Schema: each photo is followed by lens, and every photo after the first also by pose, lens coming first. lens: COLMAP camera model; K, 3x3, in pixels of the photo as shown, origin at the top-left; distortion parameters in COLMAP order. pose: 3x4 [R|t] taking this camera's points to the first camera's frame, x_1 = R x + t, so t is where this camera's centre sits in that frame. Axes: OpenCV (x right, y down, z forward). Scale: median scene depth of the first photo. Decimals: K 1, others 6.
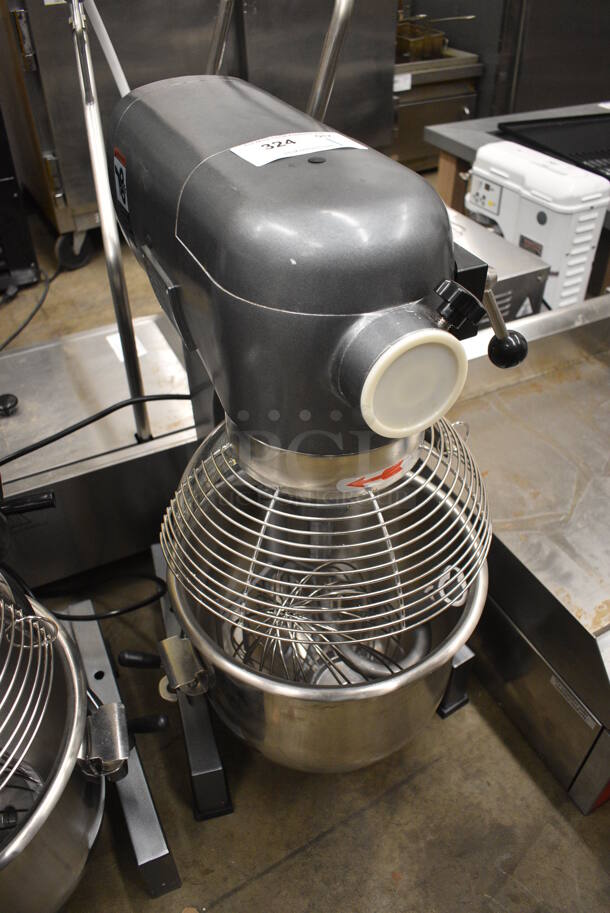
lens RADIAL K [[701.9, 0, 307.3], [0, 701.9, 459.8], [0, 0, 1]] dist [-0.083737, 0.003840]
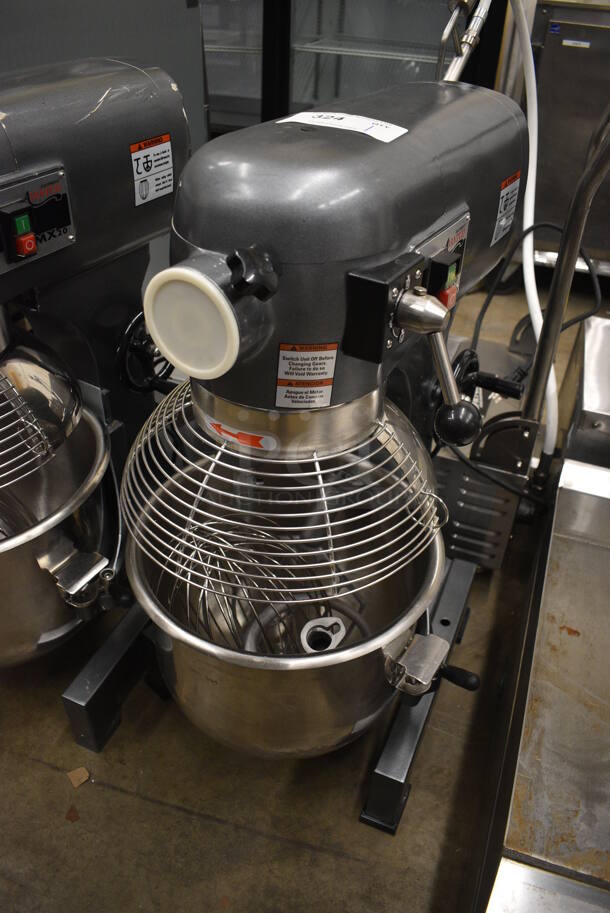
lens RADIAL K [[701.9, 0, 305.3], [0, 701.9, 456.3], [0, 0, 1]] dist [-0.083737, 0.003840]
pose [[0.681986, 0.468615, -0.561511, 0.402431], [-0.509163, 0.855361, 0.095445, -0.058863], [0.525022, 0.220809, 0.821946, 0.133645]]
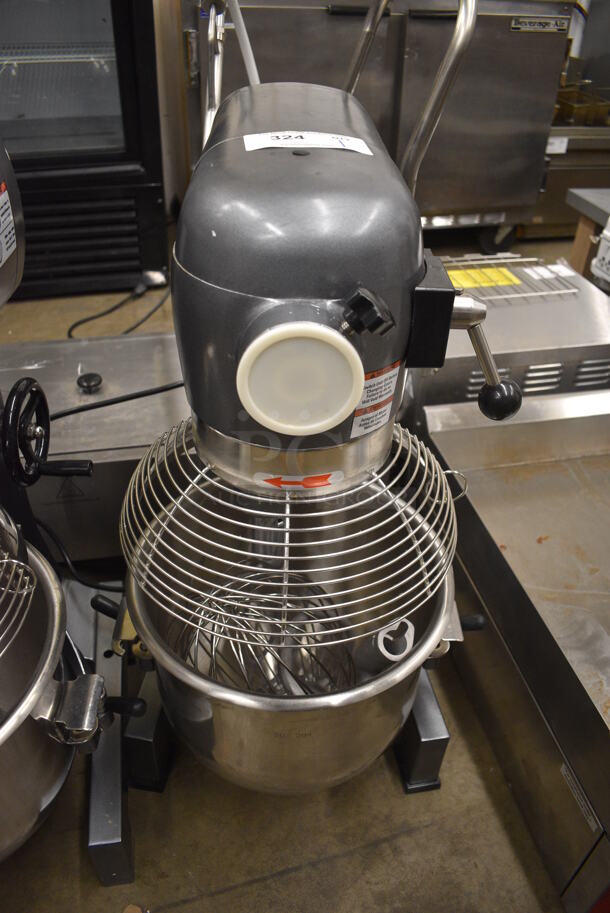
lens RADIAL K [[701.9, 0, 307.1], [0, 701.9, 458.1], [0, 0, 1]] dist [-0.083737, 0.003840]
pose [[0.968861, 0.182864, -0.166940, 0.097144], [-0.193418, 0.979883, -0.049180, 0.025513], [0.154589, 0.079937, 0.984740, 0.025217]]
